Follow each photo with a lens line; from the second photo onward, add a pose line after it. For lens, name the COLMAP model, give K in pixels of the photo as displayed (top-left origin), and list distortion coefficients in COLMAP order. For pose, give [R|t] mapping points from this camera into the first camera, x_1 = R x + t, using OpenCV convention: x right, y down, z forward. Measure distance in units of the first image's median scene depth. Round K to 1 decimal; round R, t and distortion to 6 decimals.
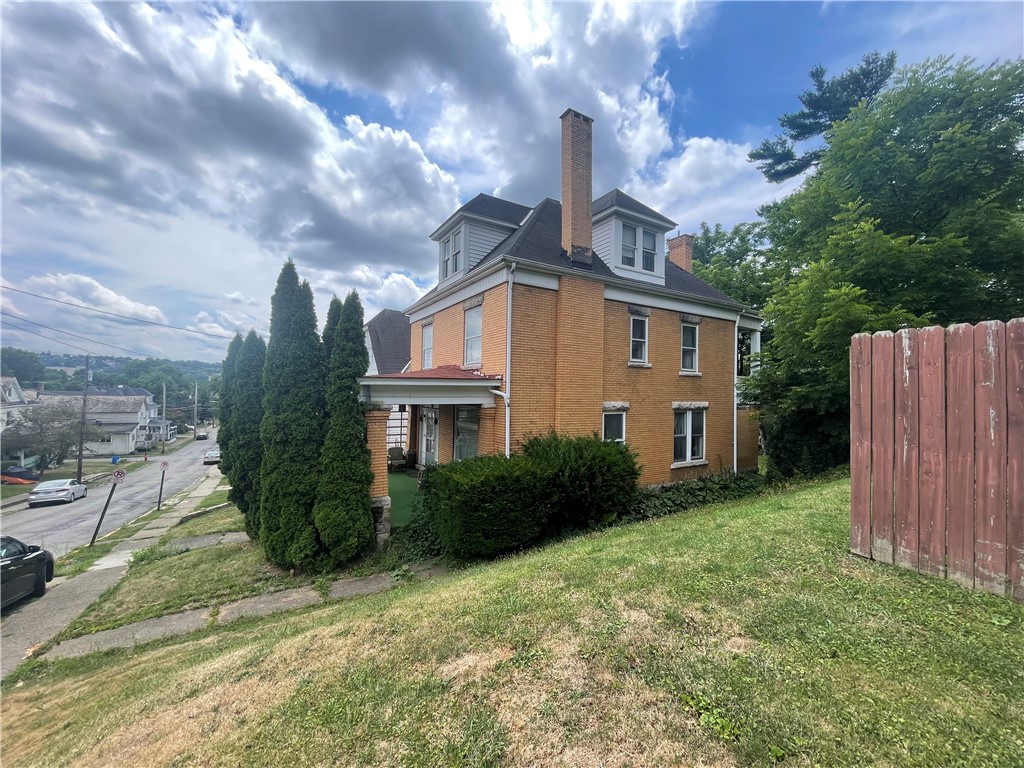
lens RADIAL K [[415.3, 0, 512.0], [0, 415.3, 384.0], [0, 0, 1]] dist [0.000045, -0.000095]
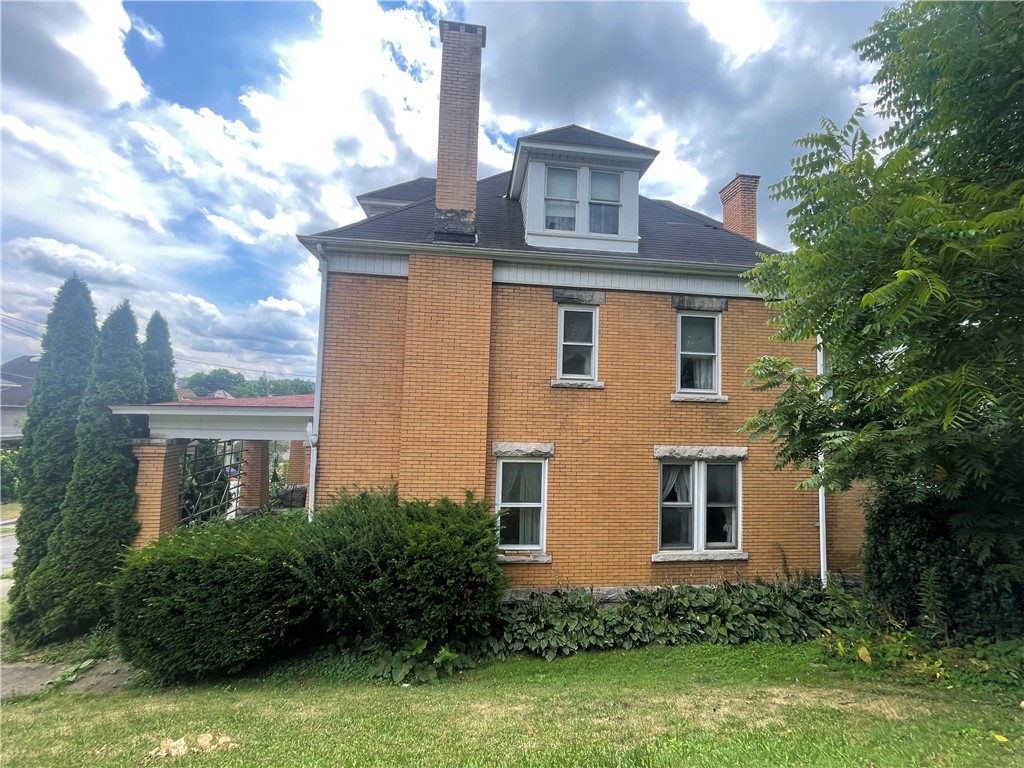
lens RADIAL K [[415.3, 0, 512.0], [0, 415.3, 384.0], [0, 0, 1]] dist [0.000045, -0.000095]
pose [[0.908938, -0.013702, -0.416707, 0.473457], [-0.006239, 0.998901, -0.046454, -0.016723], [0.416885, 0.044823, 0.907853, 0.397284]]
